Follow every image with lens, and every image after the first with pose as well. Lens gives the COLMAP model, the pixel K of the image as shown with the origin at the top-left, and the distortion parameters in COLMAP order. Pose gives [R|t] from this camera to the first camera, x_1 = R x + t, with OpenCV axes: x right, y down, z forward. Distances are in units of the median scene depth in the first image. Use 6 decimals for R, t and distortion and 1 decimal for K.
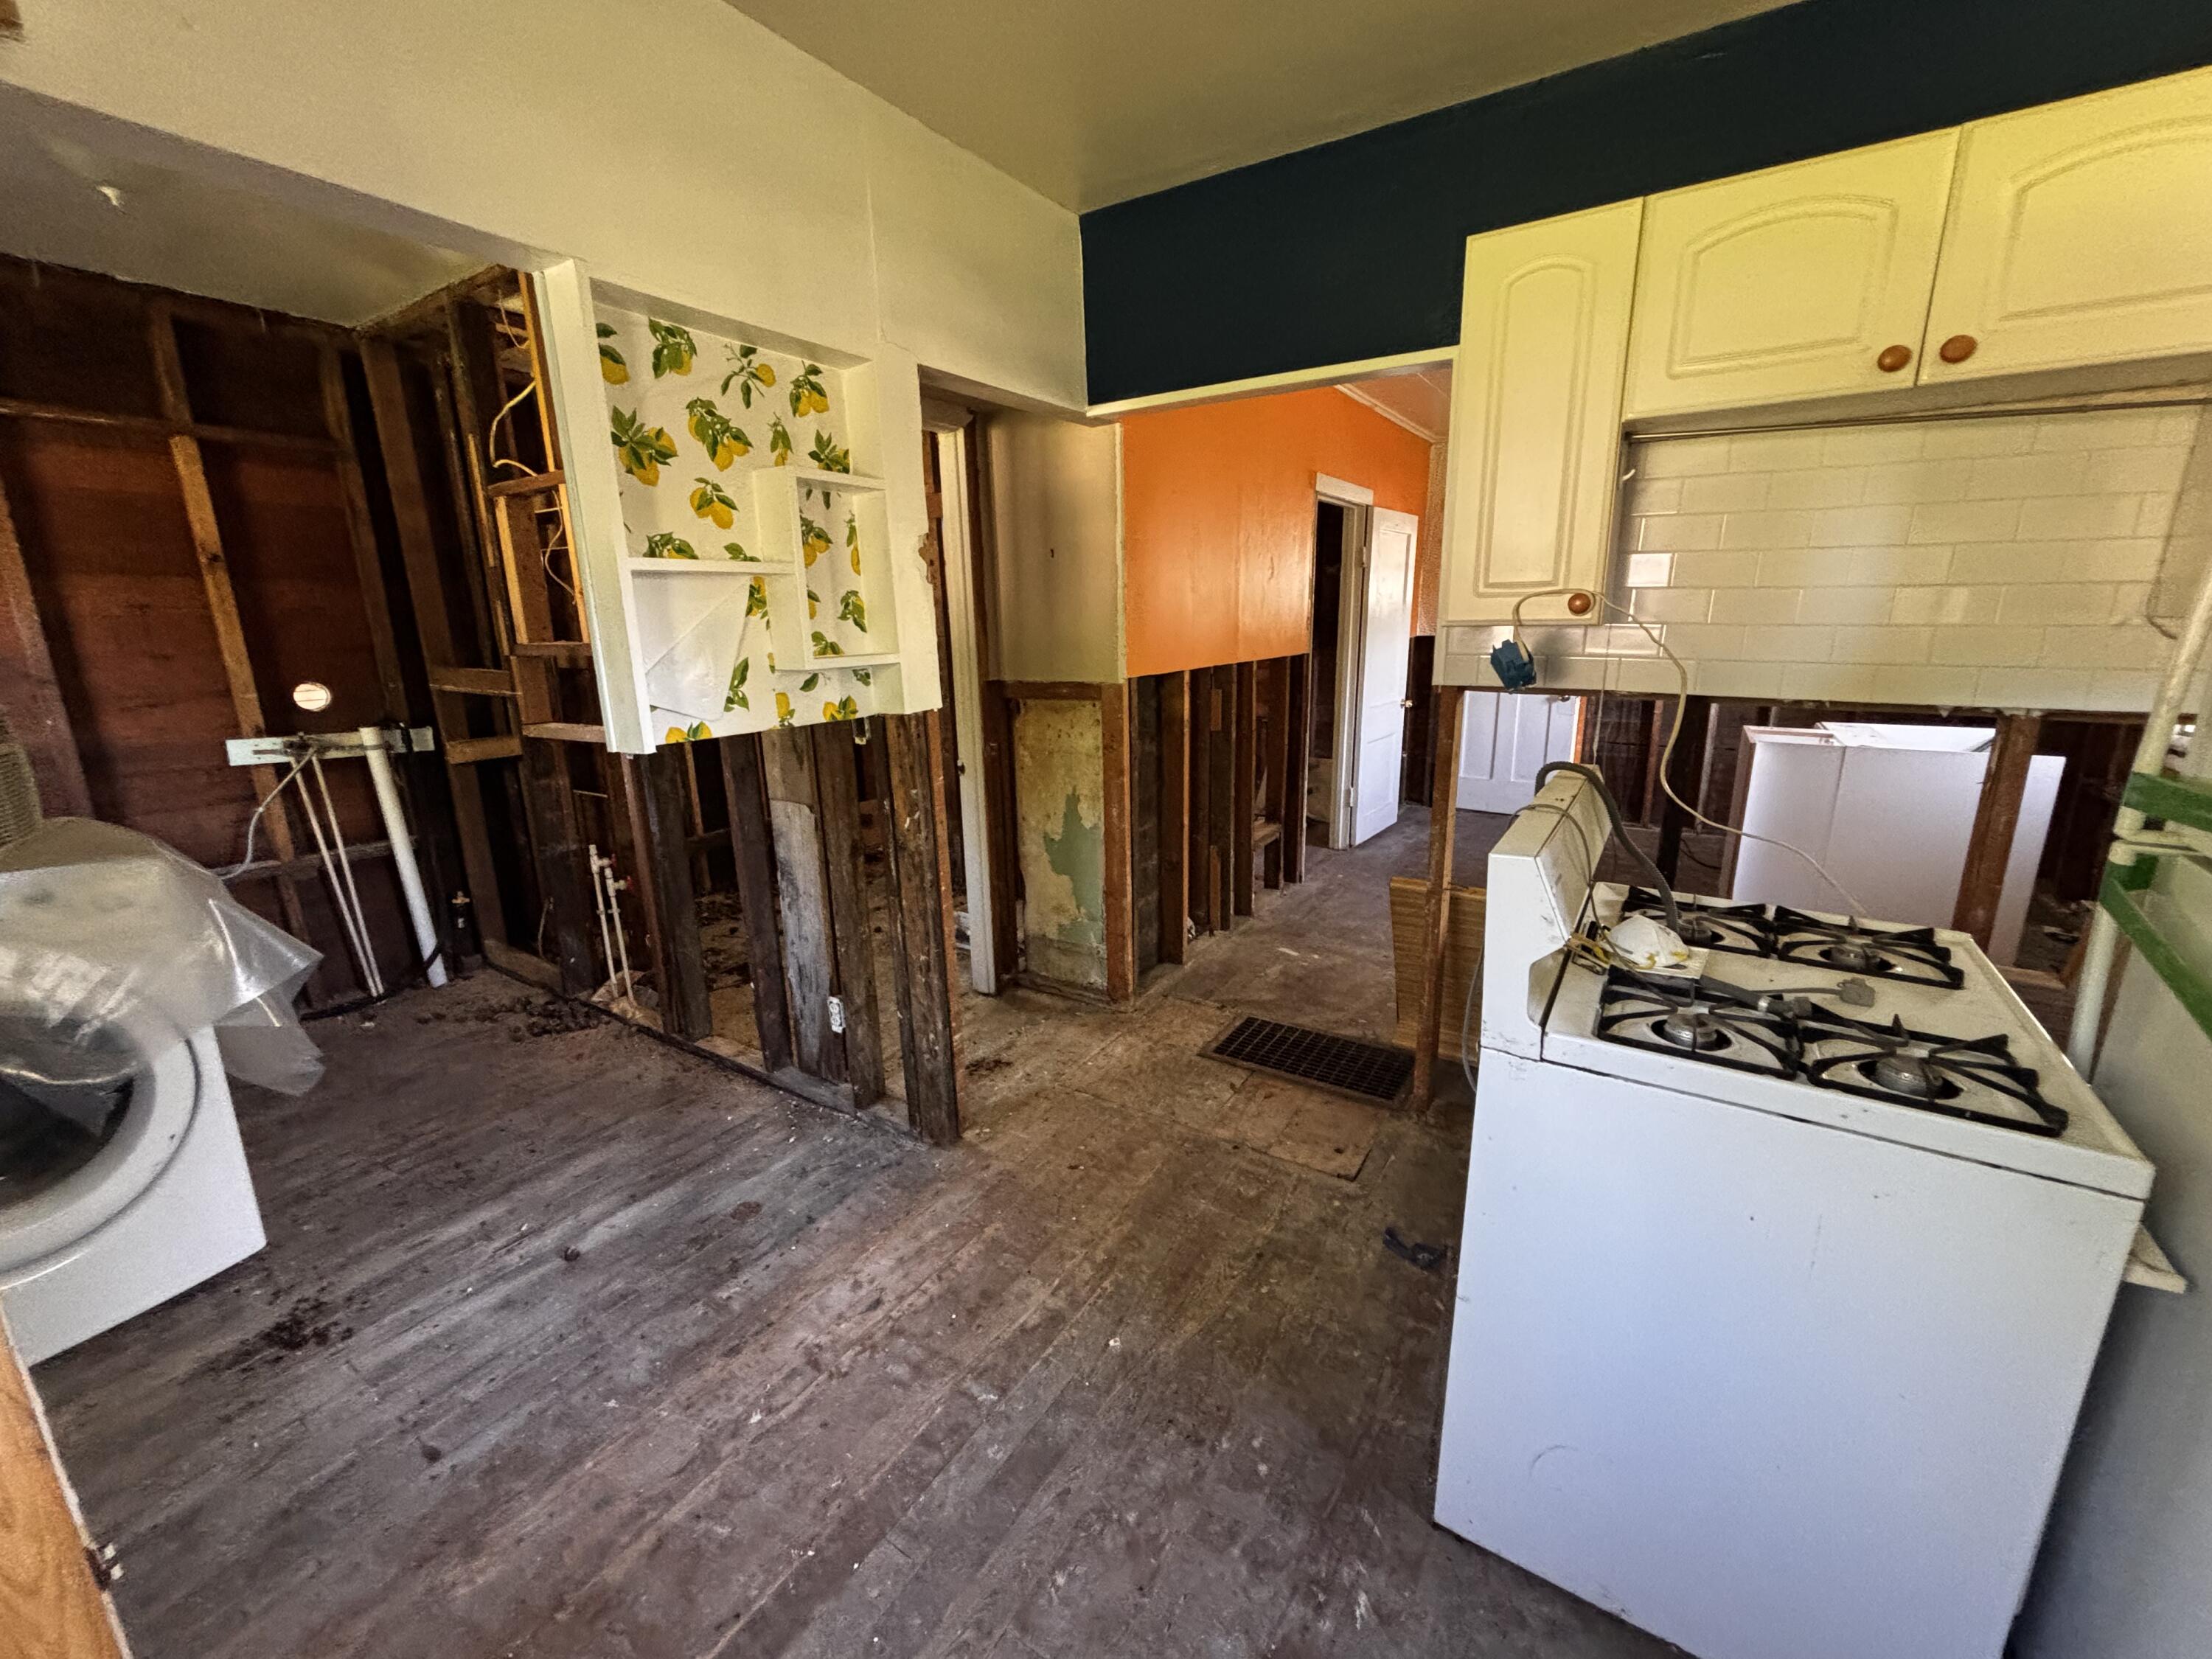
lens RADIAL K [[889.3, 0, 1094.3], [0, 889.3, 829.9], [0, 0, 1]] dist [0.000519, -0.000282]
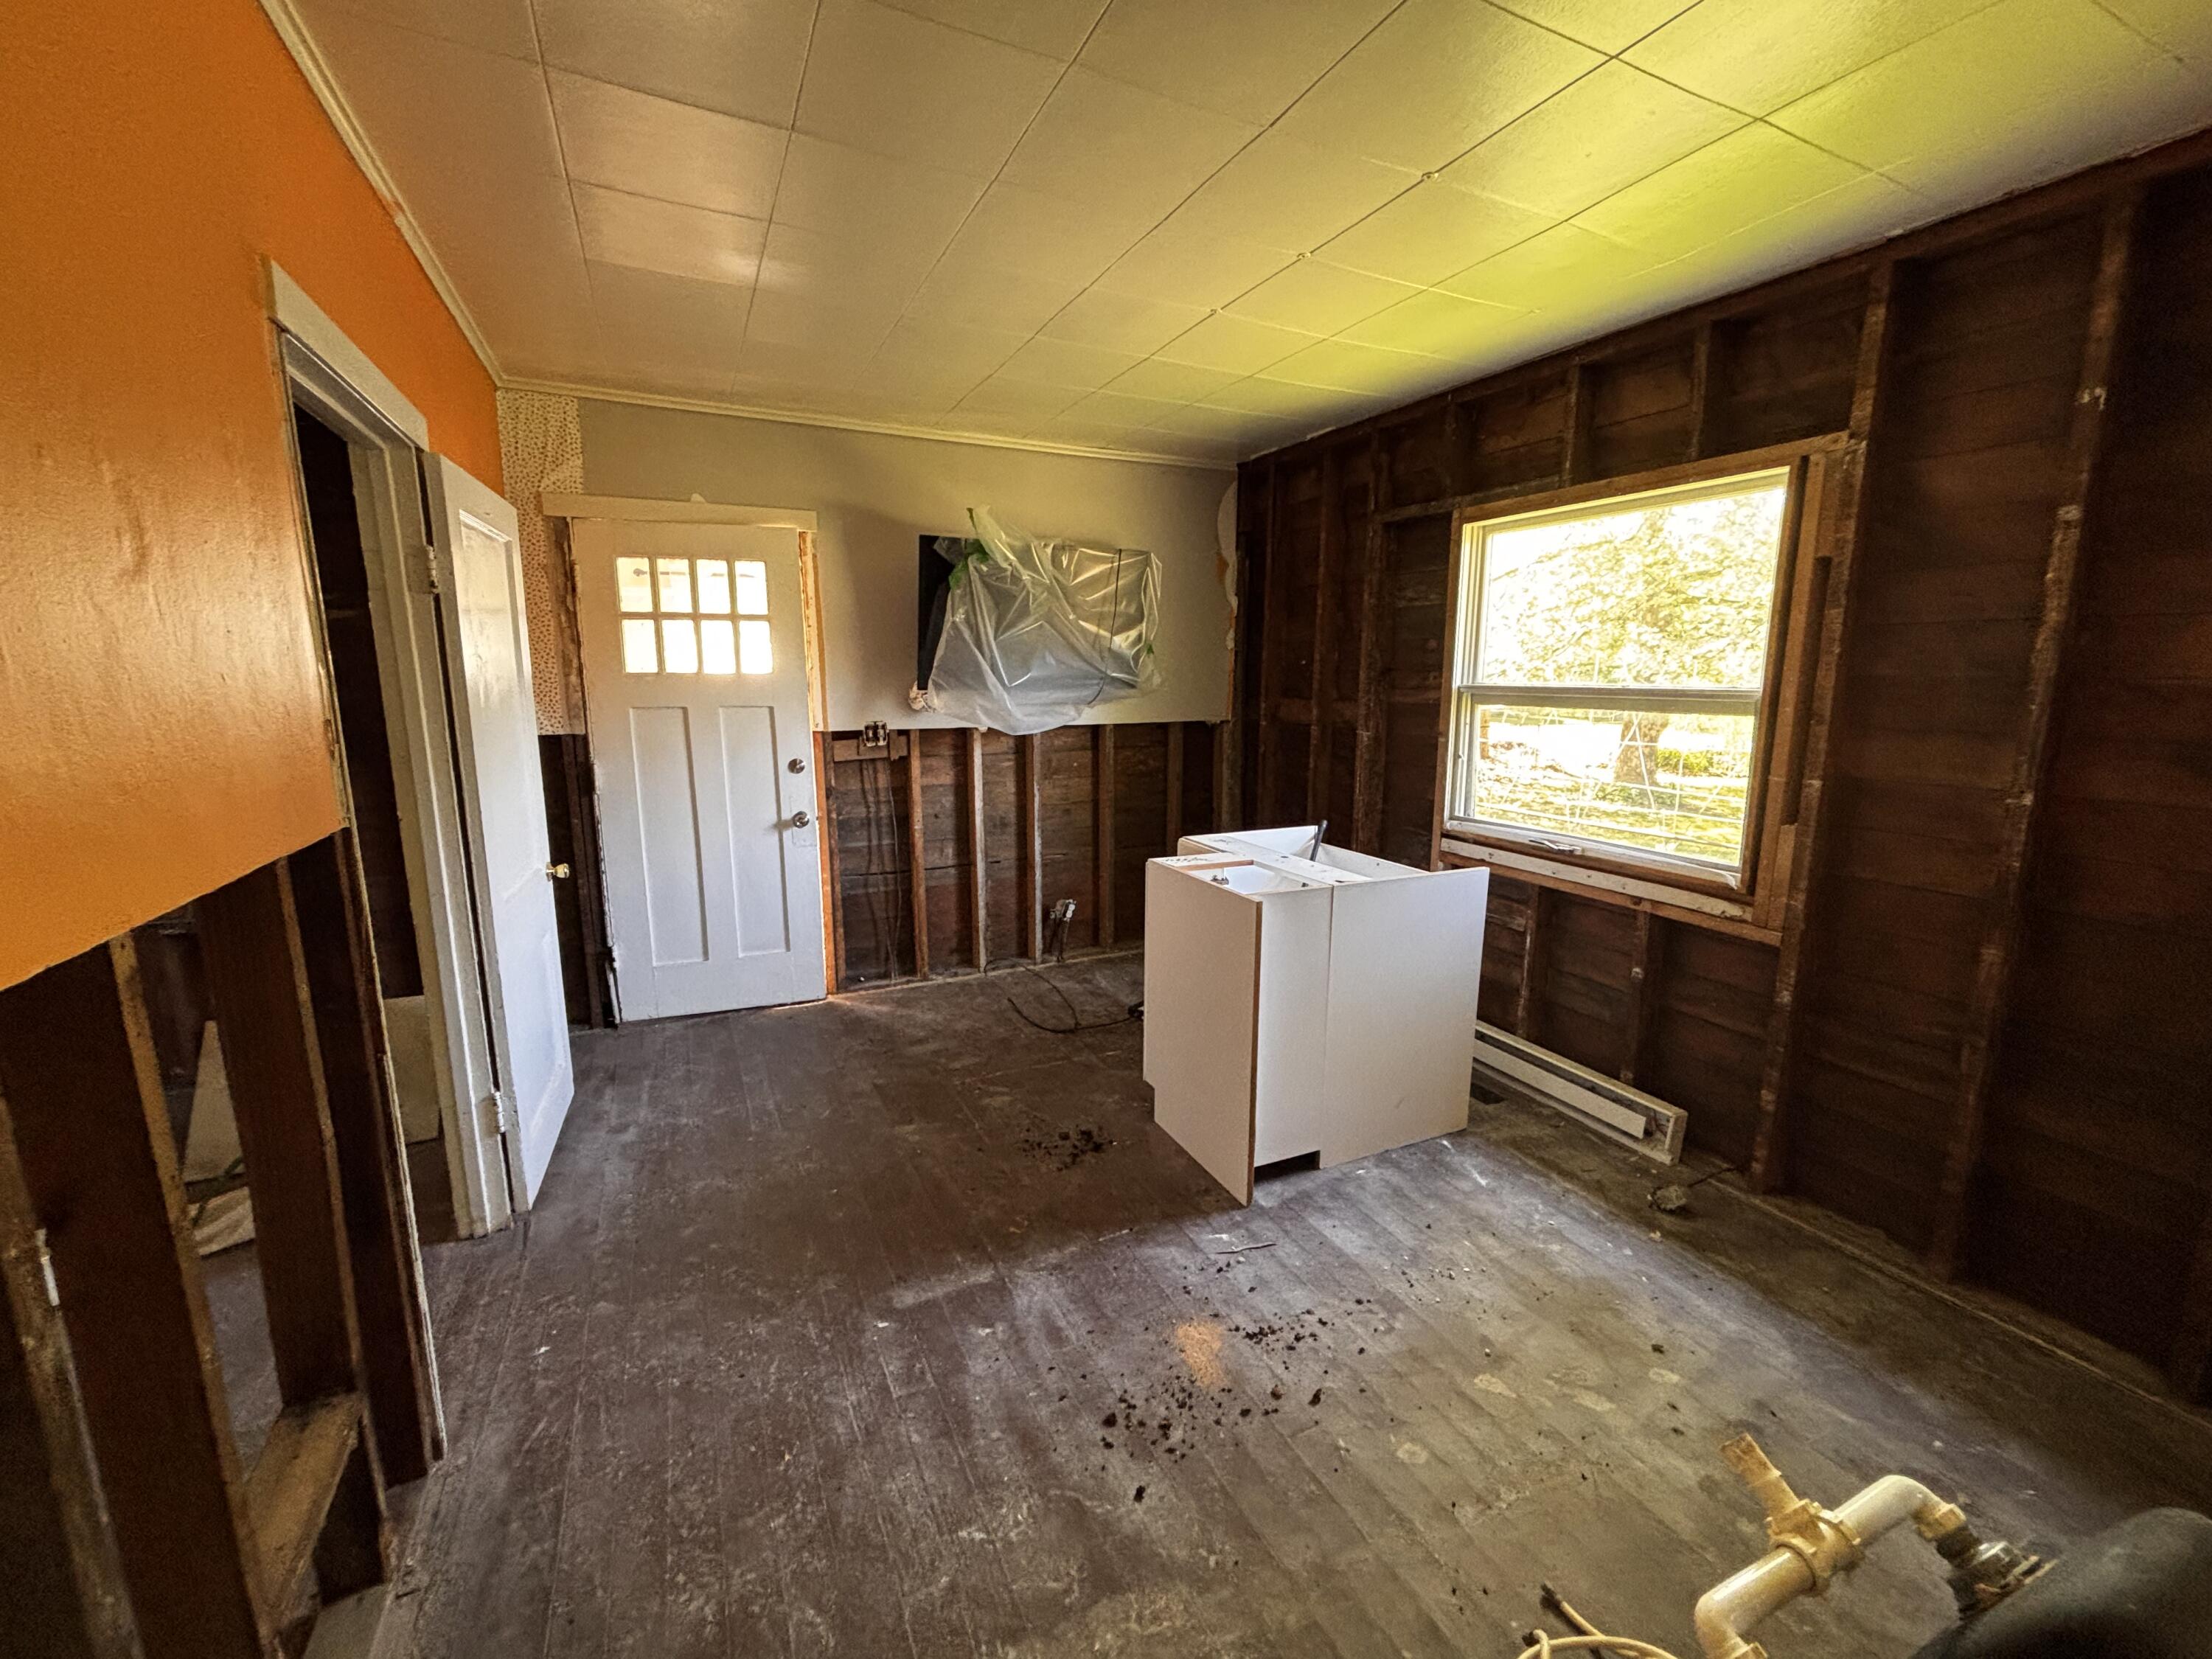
lens RADIAL K [[889.3, 0, 1096.1], [0, 889.3, 827.6], [0, 0, 1]] dist [0.000519, -0.000282]
pose [[0.531093, -0.124970, 0.838047, 0.114899], [0.194299, 0.980670, 0.023106, -0.156926], [-0.824735, 0.150561, 0.545108, 0.605874]]
